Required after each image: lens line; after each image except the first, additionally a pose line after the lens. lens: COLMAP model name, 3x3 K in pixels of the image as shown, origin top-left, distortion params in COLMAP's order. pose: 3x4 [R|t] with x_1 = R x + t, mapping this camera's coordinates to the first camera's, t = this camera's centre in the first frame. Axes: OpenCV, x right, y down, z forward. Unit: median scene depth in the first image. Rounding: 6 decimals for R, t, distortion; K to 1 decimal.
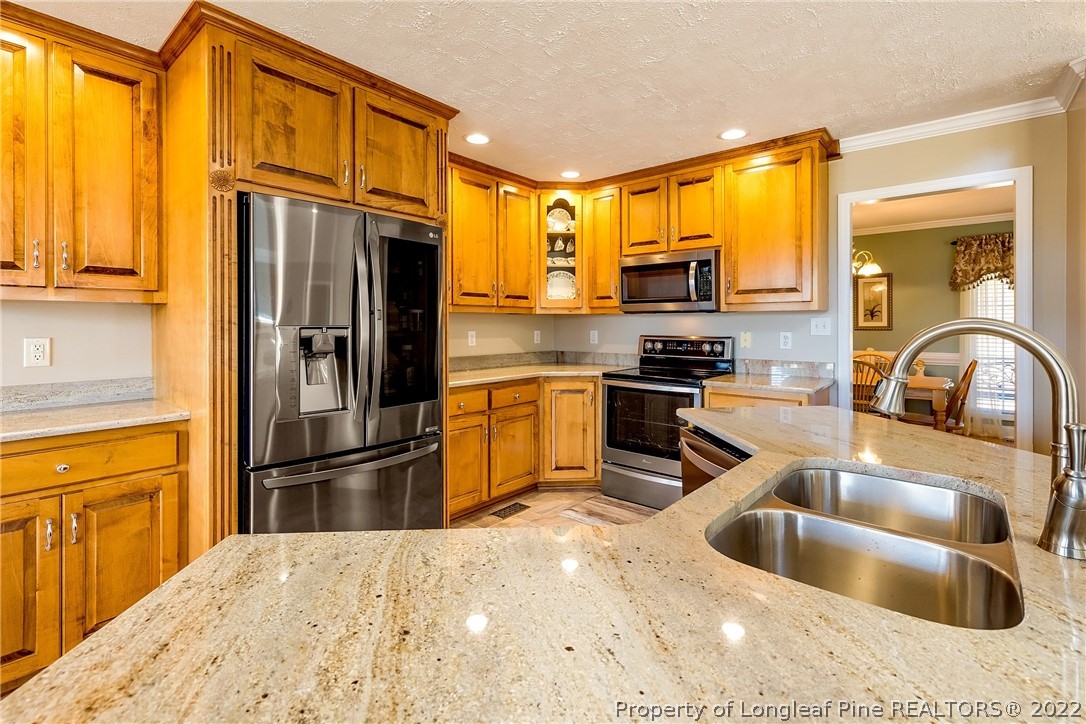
lens RADIAL K [[488.0, 0, 573.0], [0, 488.0, 324.3], [0, 0, 1]] dist [0.007970, 0.000328]
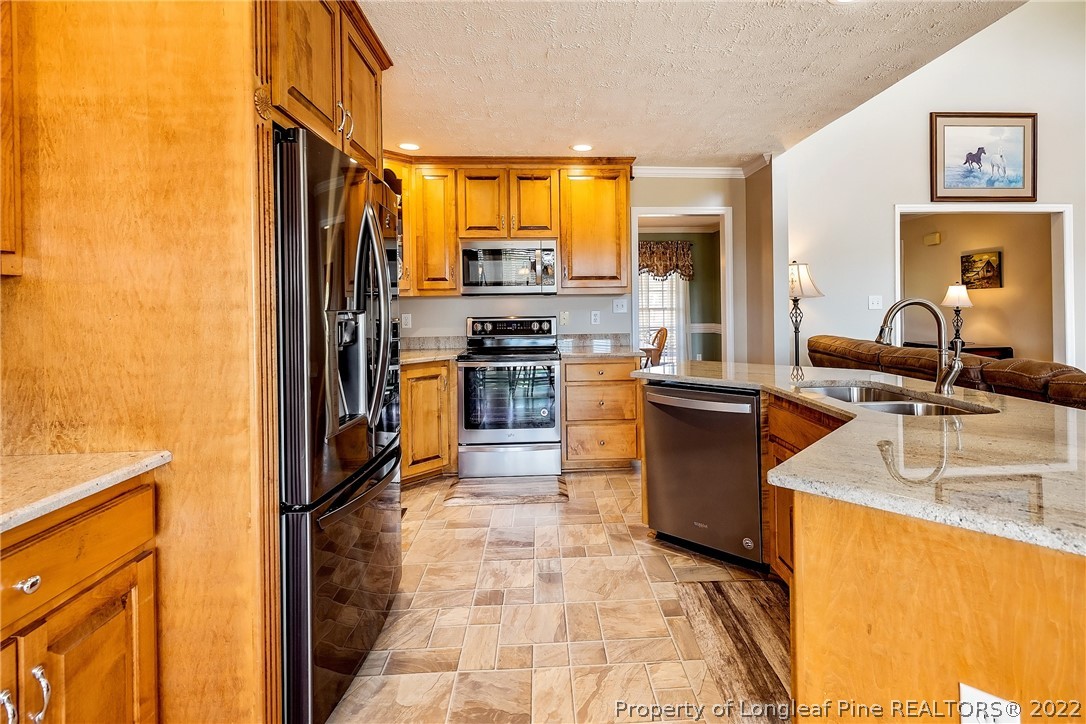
lens RADIAL K [[488.0, 0, 591.5], [0, 488.0, 304.9], [0, 0, 1]] dist [0.007970, 0.000328]
pose [[0.738703, -0.010967, 0.673942, -0.404587], [0.014424, 0.999896, 0.000460, -0.000317], [-0.673877, 0.009381, 0.738784, 0.083936]]
